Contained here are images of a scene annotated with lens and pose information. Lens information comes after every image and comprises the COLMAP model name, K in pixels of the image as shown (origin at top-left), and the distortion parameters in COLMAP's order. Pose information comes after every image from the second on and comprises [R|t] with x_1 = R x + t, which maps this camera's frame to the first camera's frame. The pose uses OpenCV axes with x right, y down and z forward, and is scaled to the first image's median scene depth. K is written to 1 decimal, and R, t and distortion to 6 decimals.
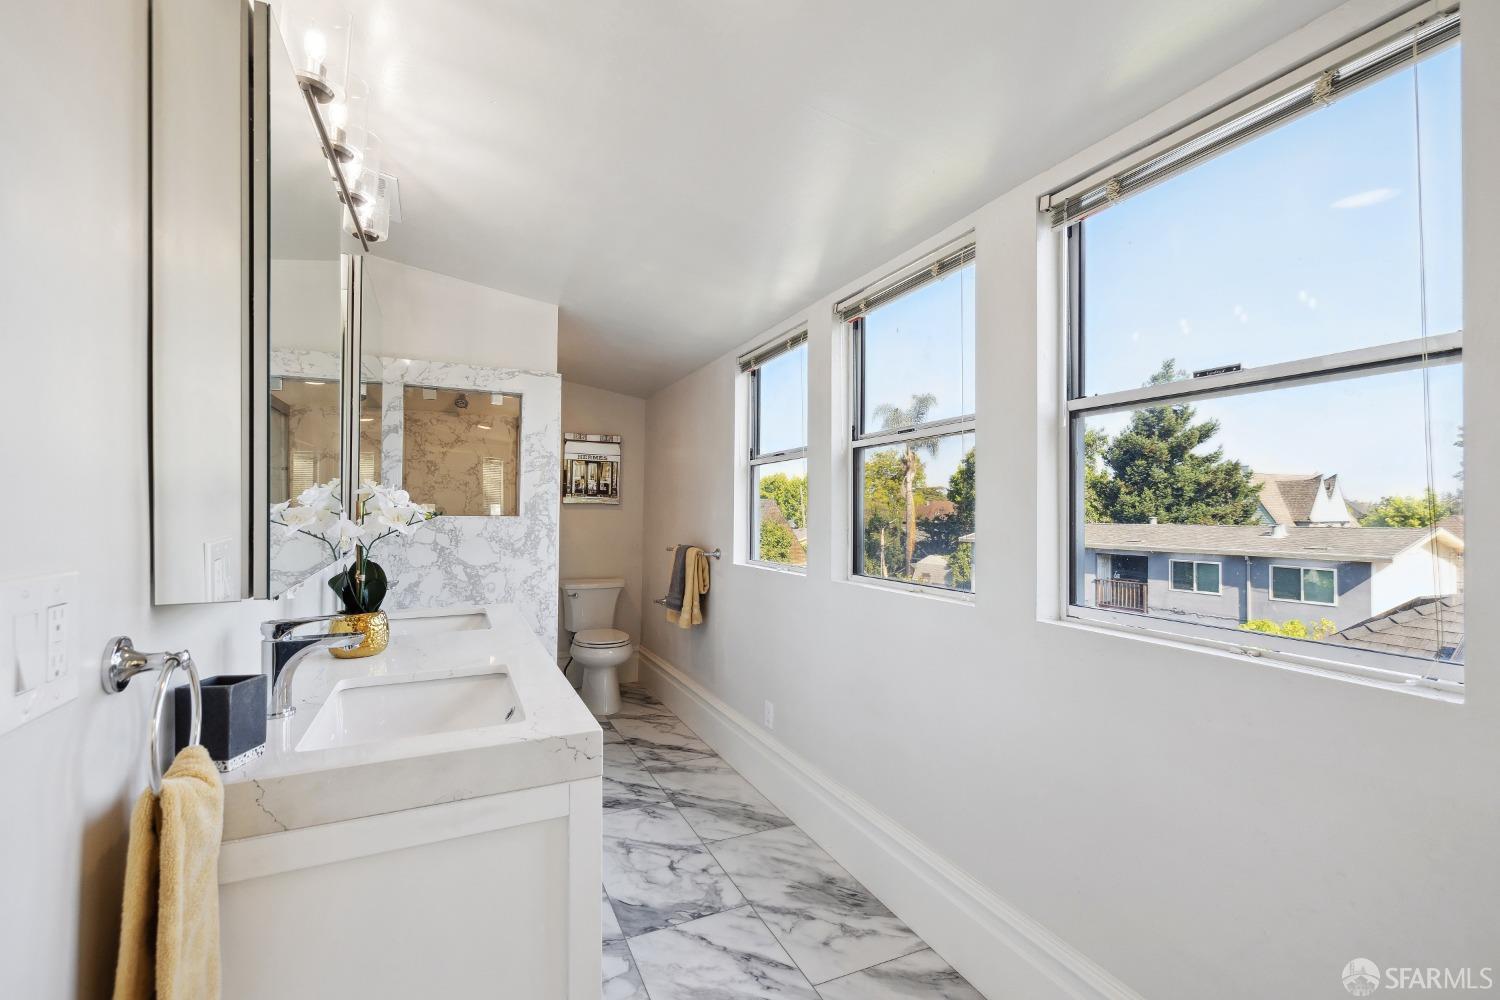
lens RADIAL K [[644.3, 0, 753.8], [0, 644.3, 506.0], [0, 0, 1]] dist [0.001216, -0.000534]
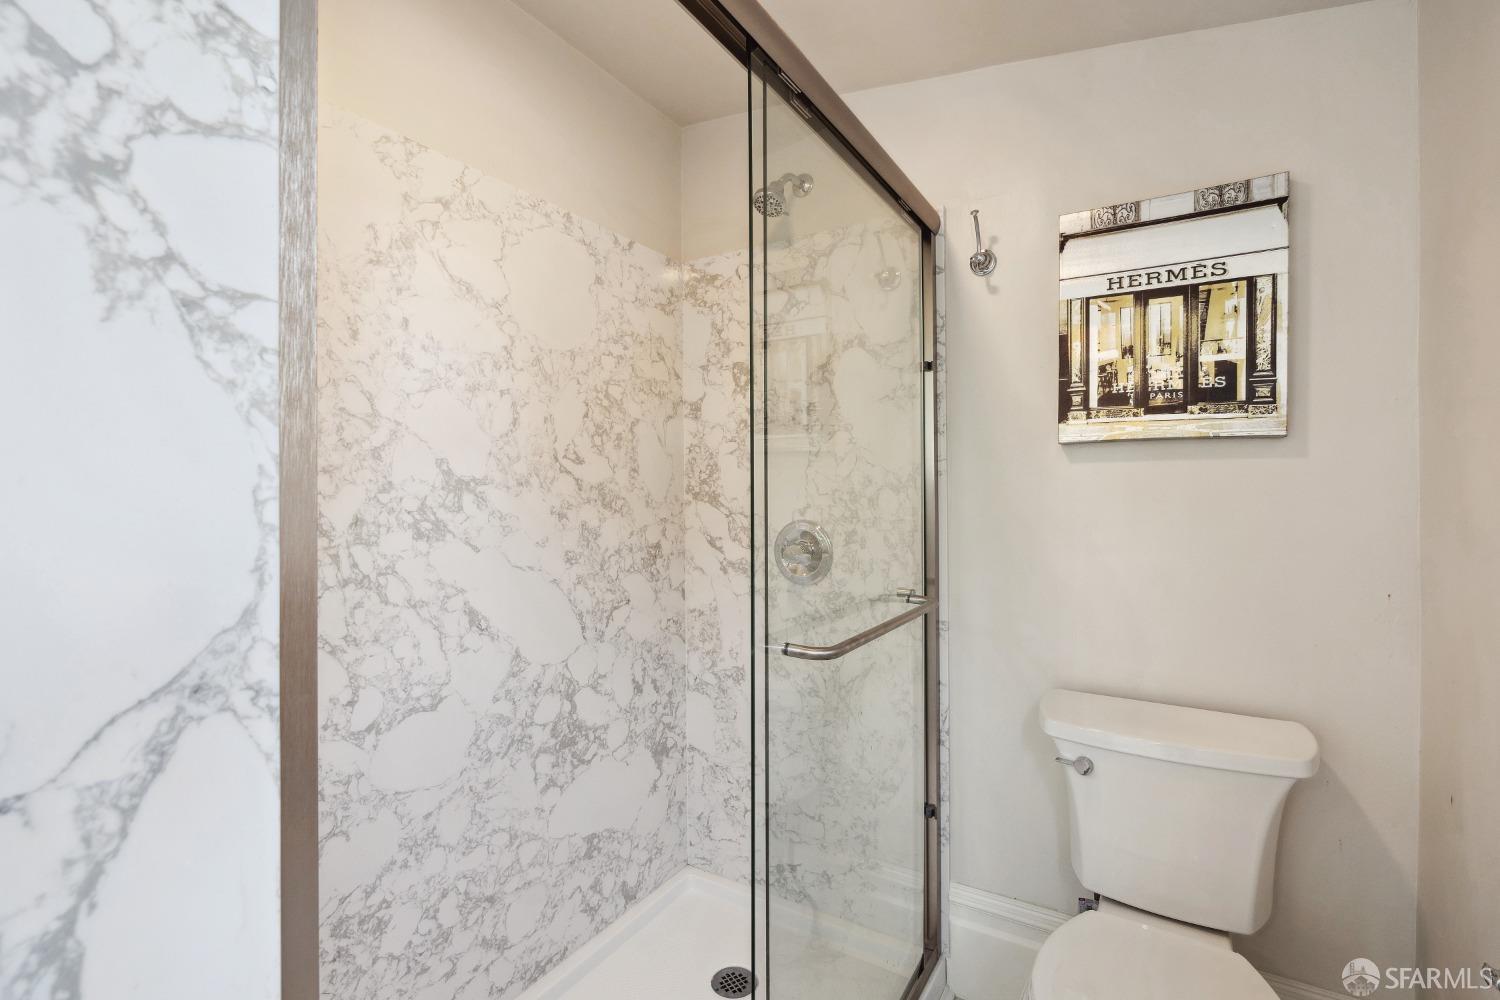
lens RADIAL K [[694.1, 0, 740.2], [0, 694.1, 487.9], [0, 0, 1]] dist [-0.005732, -0.000592]
pose [[0.550638, -0.015506, -0.834600, -0.132608], [0.019473, 0.999794, -0.005728, 0.021402], [0.834517, -0.013098, 0.550827, 0.895434]]
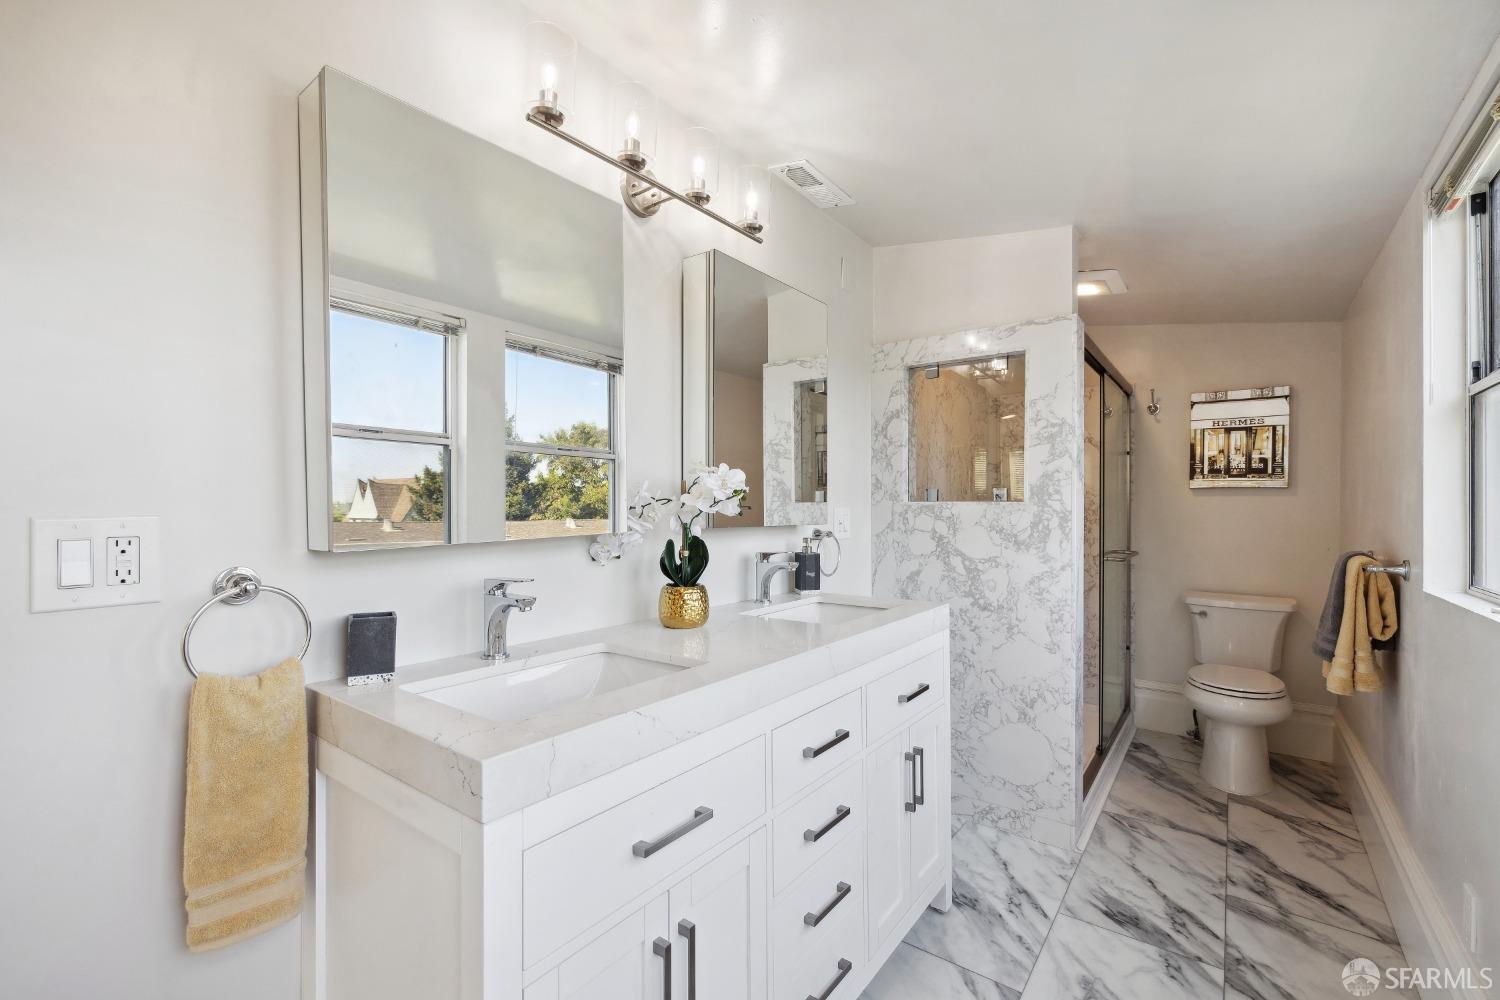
lens RADIAL K [[644.3, 0, 752.6], [0, 644.3, 501.2], [0, 0, 1]] dist [0.001216, -0.000534]
pose [[0.470677, -0.012512, -0.882217, 0.161805], [0.009801, 0.999912, -0.008952, 0.016135], [0.882251, -0.004433, 0.470758, 0.262858]]
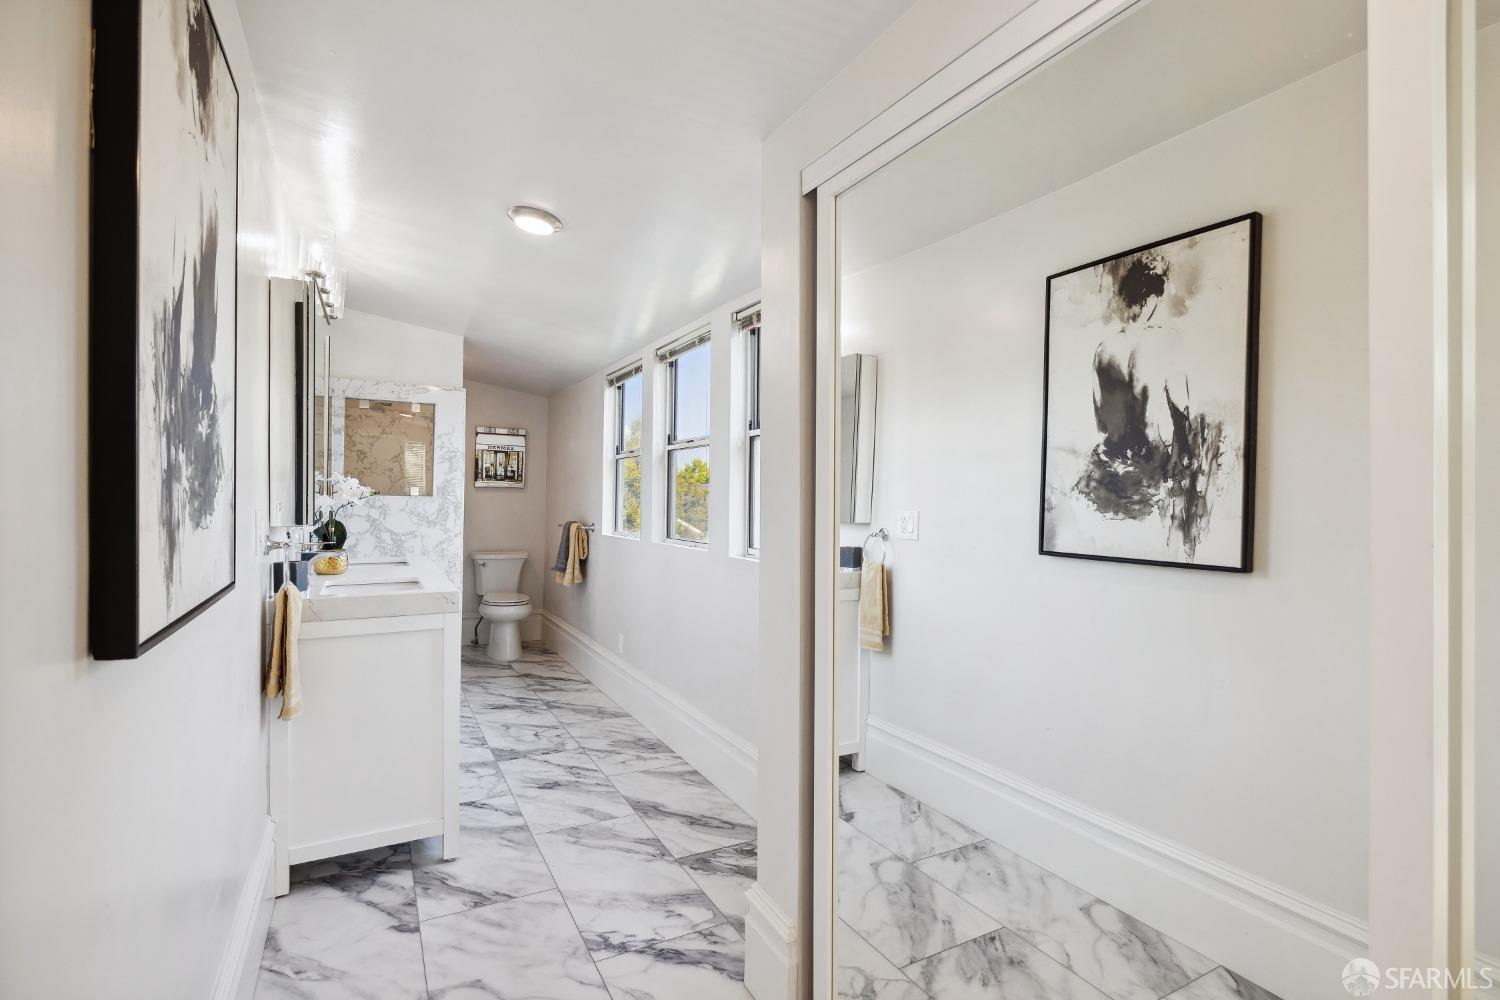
lens RADIAL K [[703.2, 0, 749.3], [0, 703.2, 500.2], [0, 0, 1]] dist [-0.003013, 0.001052]
pose [[0.998341, 0.007070, 0.057145, 0.171711], [-0.007801, 0.999891, 0.012571, 0.000356], [-0.057050, -0.012996, 0.998287, -0.406056]]
